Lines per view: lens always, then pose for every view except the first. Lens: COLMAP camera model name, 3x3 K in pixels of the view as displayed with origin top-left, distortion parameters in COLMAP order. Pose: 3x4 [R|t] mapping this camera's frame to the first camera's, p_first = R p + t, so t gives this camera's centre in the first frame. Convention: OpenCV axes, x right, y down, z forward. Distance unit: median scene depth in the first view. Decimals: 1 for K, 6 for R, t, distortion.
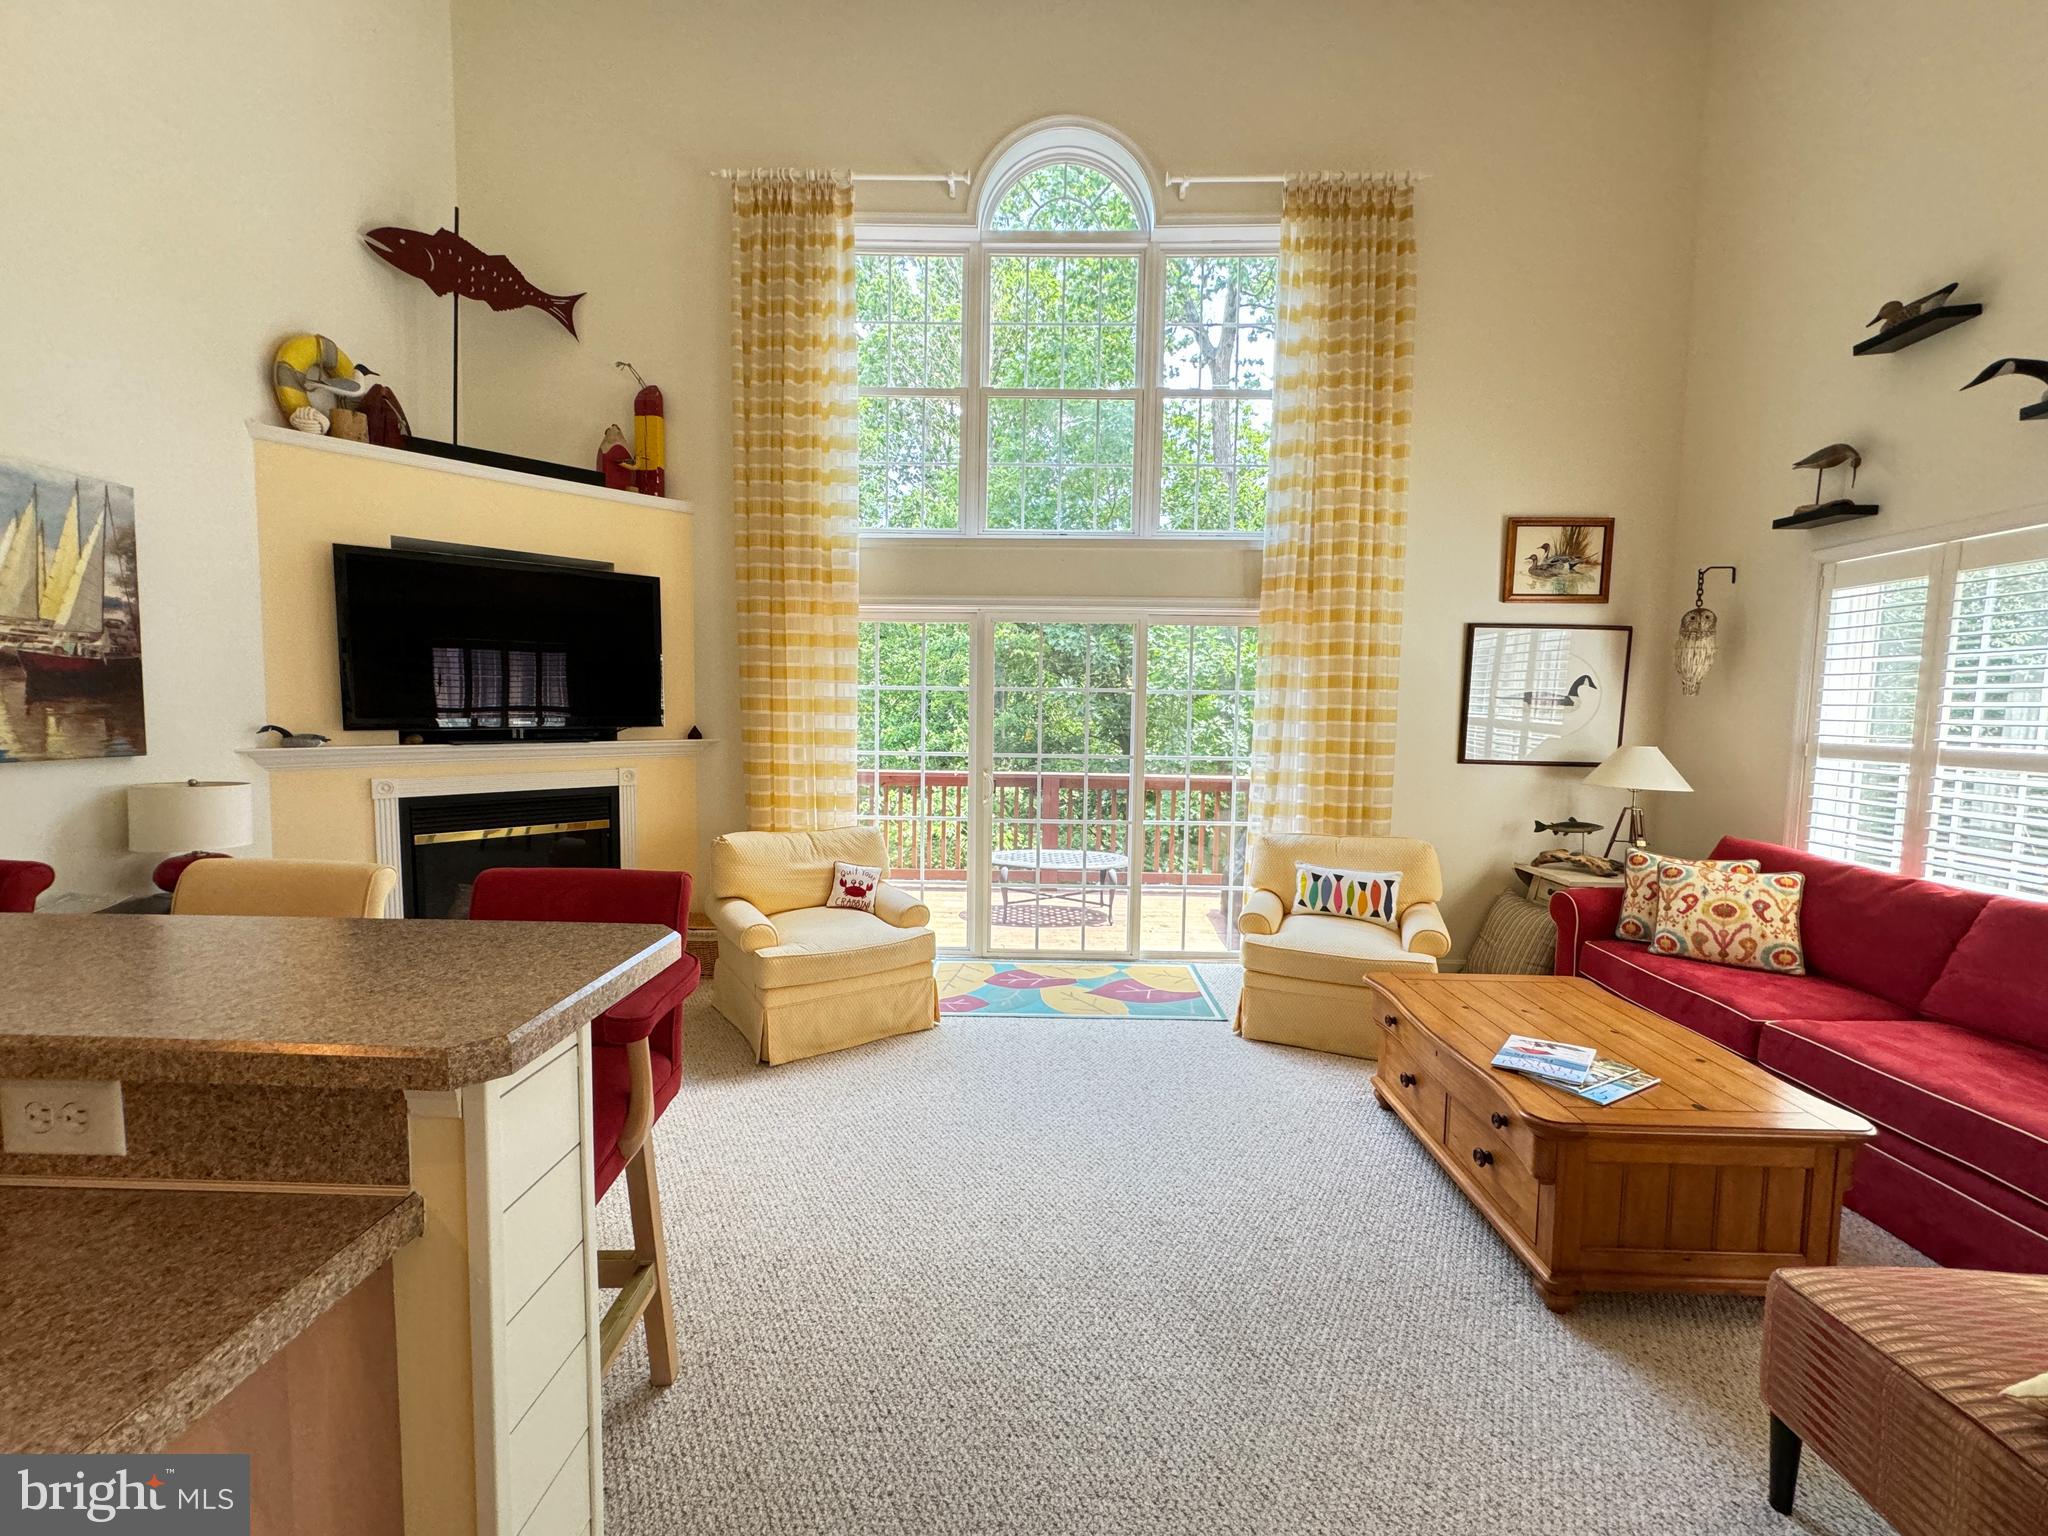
lens RADIAL K [[814.4, 0, 1022.4], [0, 814.4, 767.9], [0, 0, 1]] dist [-0.000694, 0.000620]
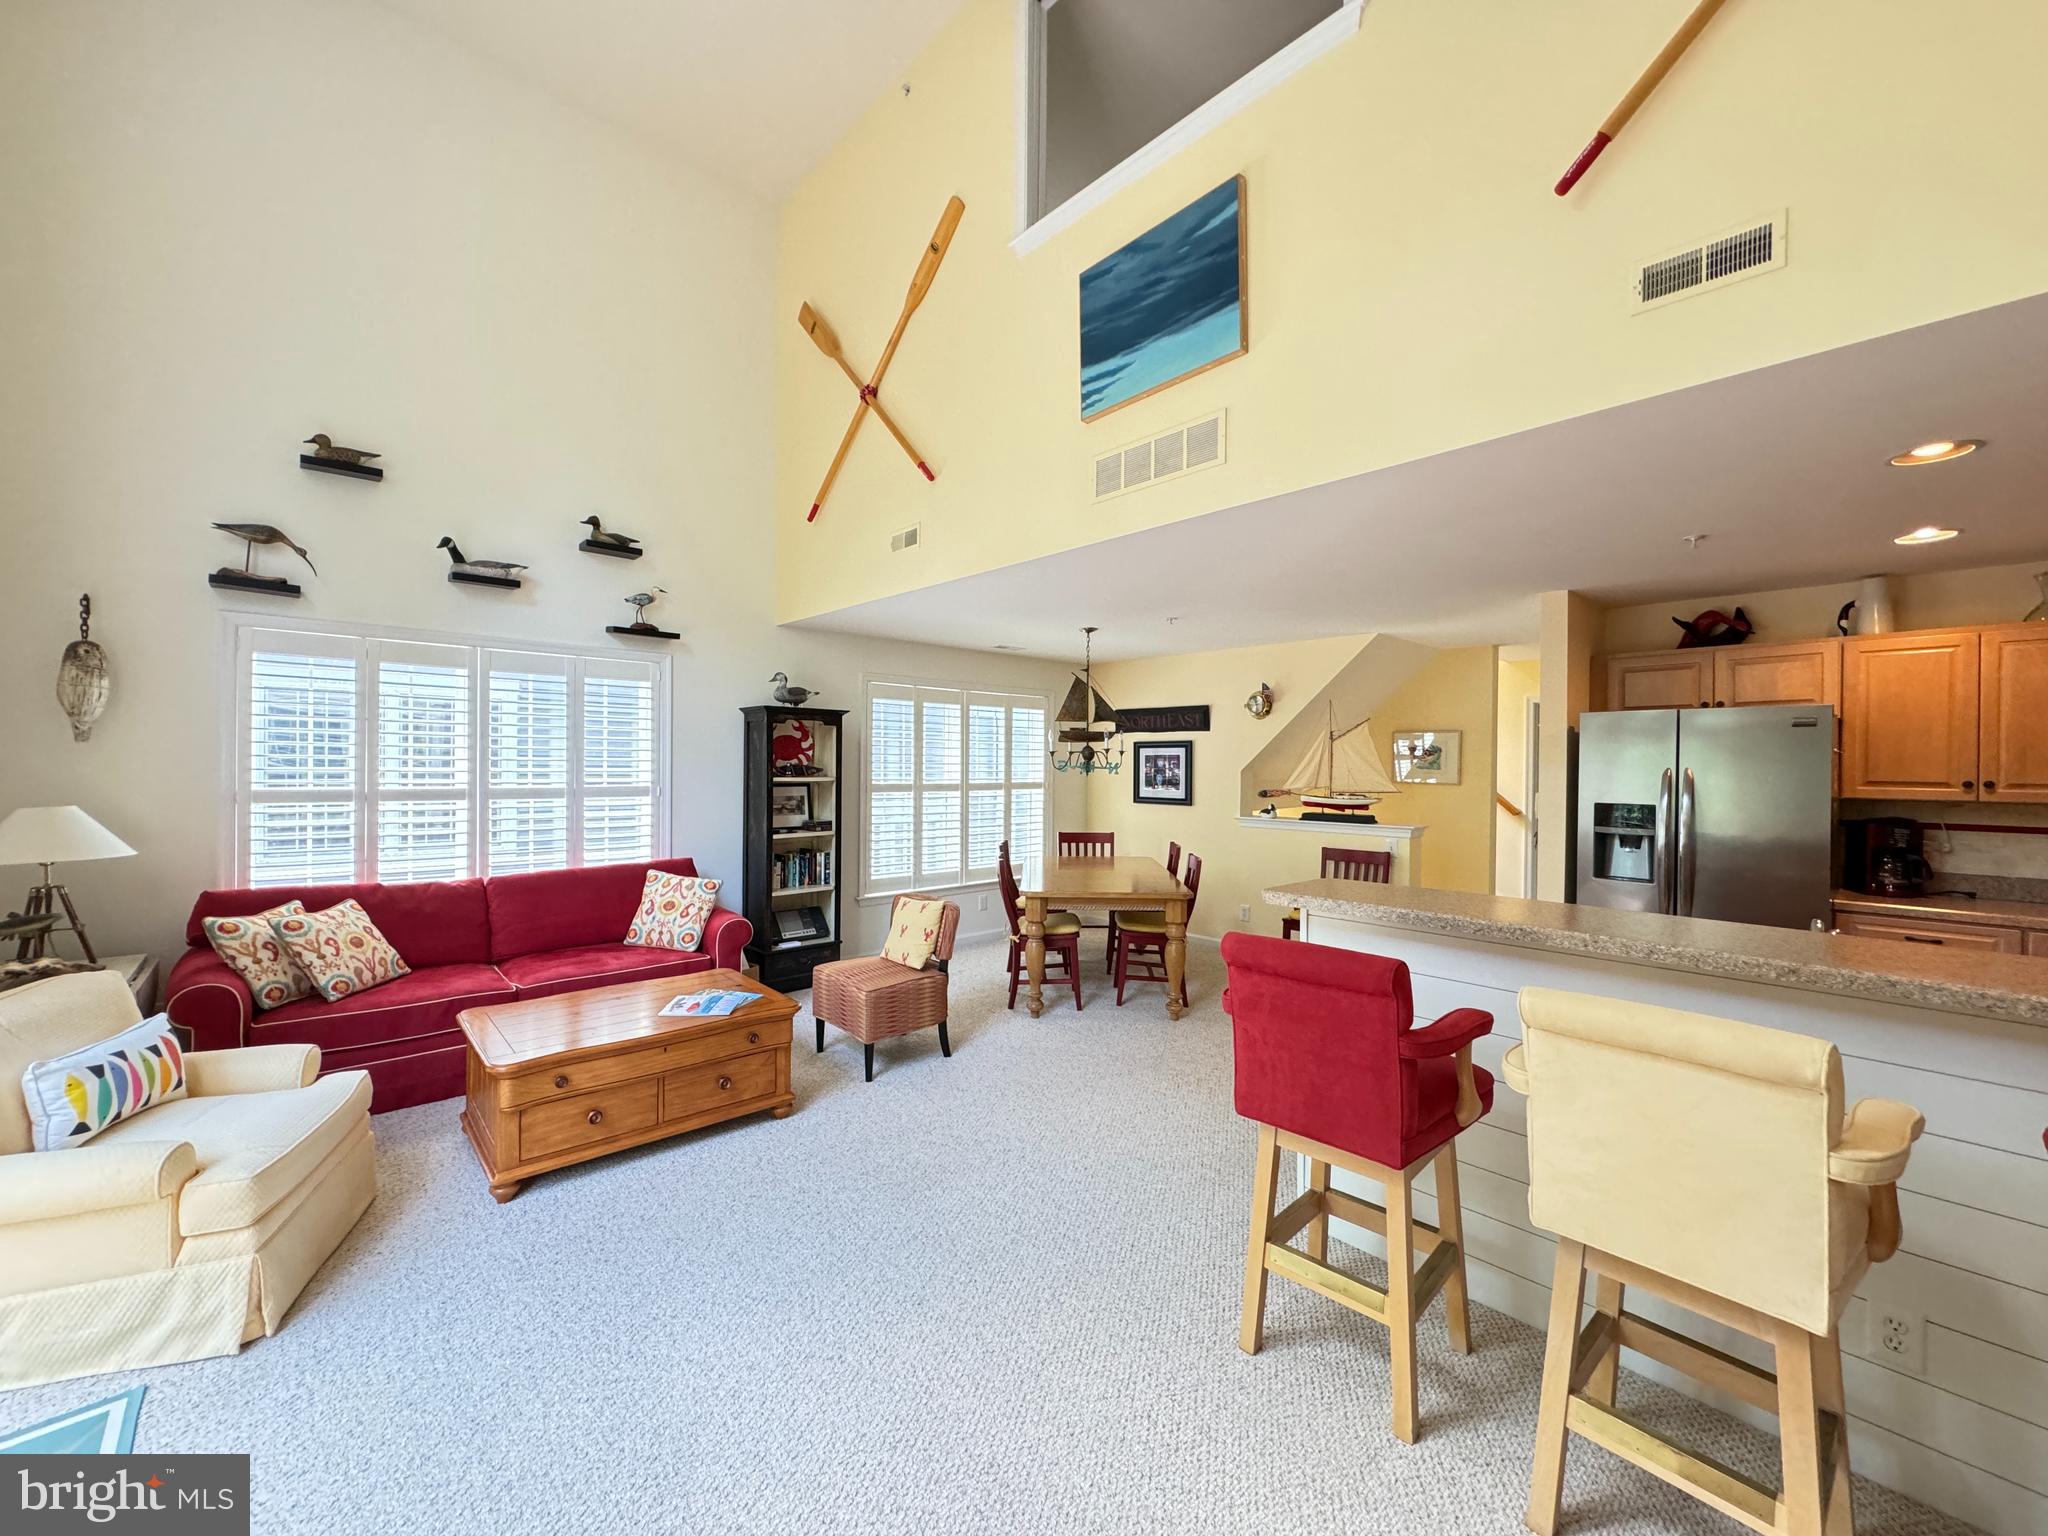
lens RADIAL K [[814.4, 0, 1021.8], [0, 814.4, 768.9], [0, 0, 1]] dist [-0.000694, 0.000620]
pose [[-0.691977, -0.024308, 0.721510, -0.474692], [0.033045, 0.997319, 0.065293, -0.087420], [-0.721163, 0.069023, -0.689318, 0.910299]]
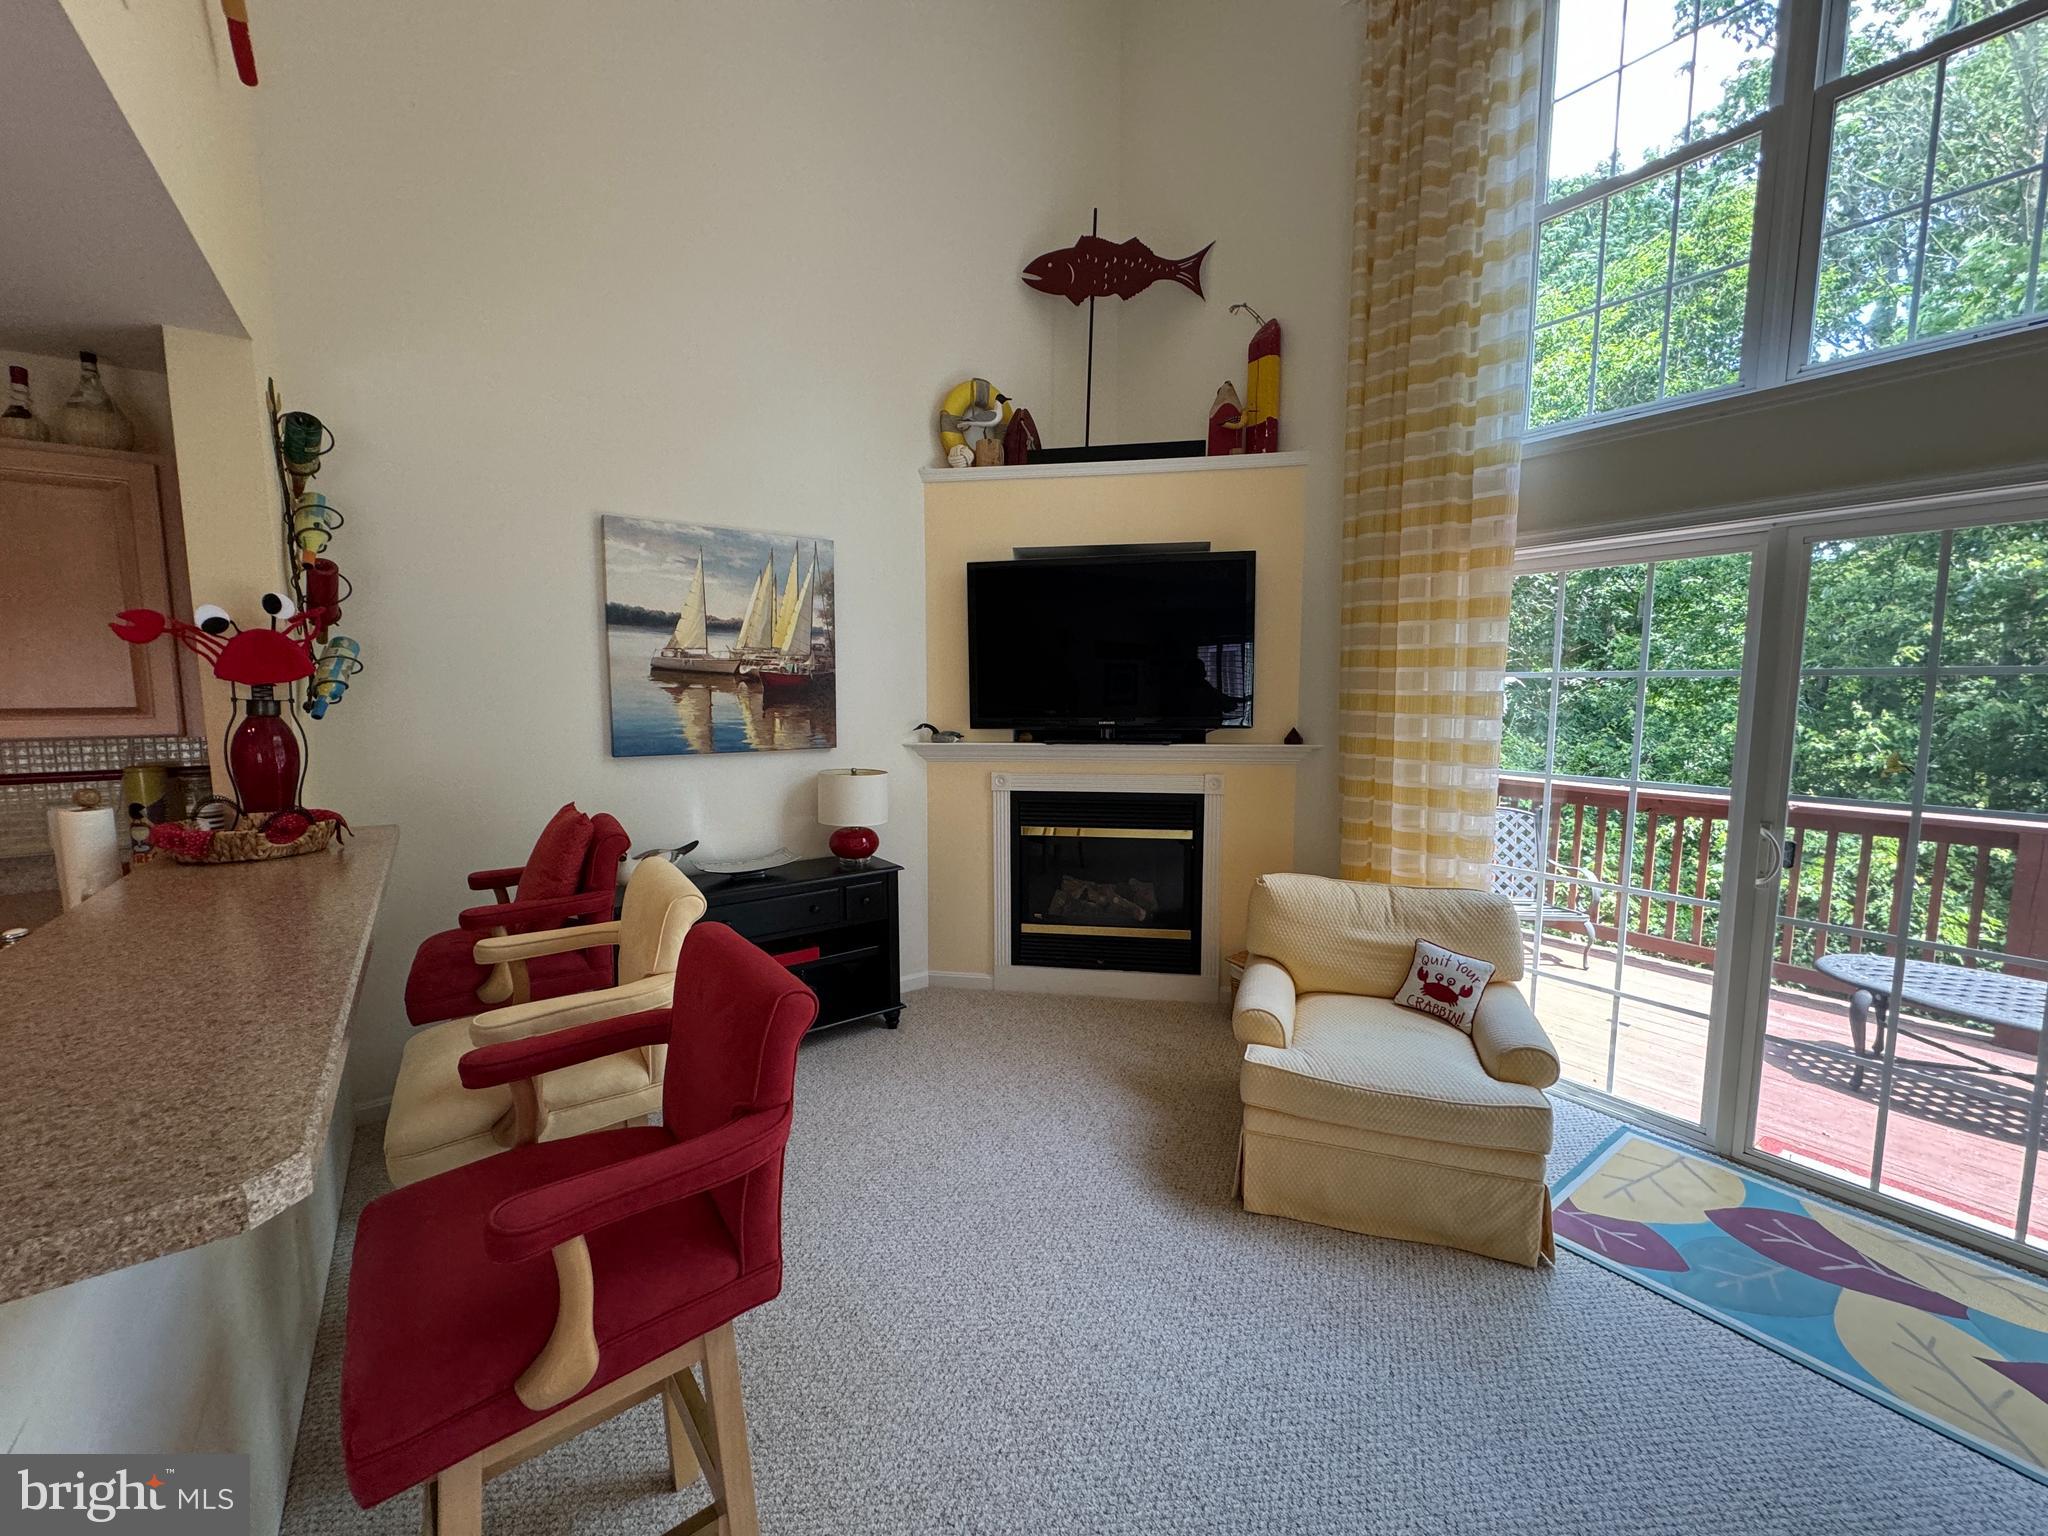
lens RADIAL K [[814.4, 0, 1021.8], [0, 814.4, 769.9], [0, 0, 1]] dist [-0.000694, 0.000620]
pose [[0.598238, 0.068881, -0.798353, 0.103699], [-0.048250, 0.997587, 0.049916, -0.043017], [0.799865, 0.008659, 0.600118, 0.335675]]
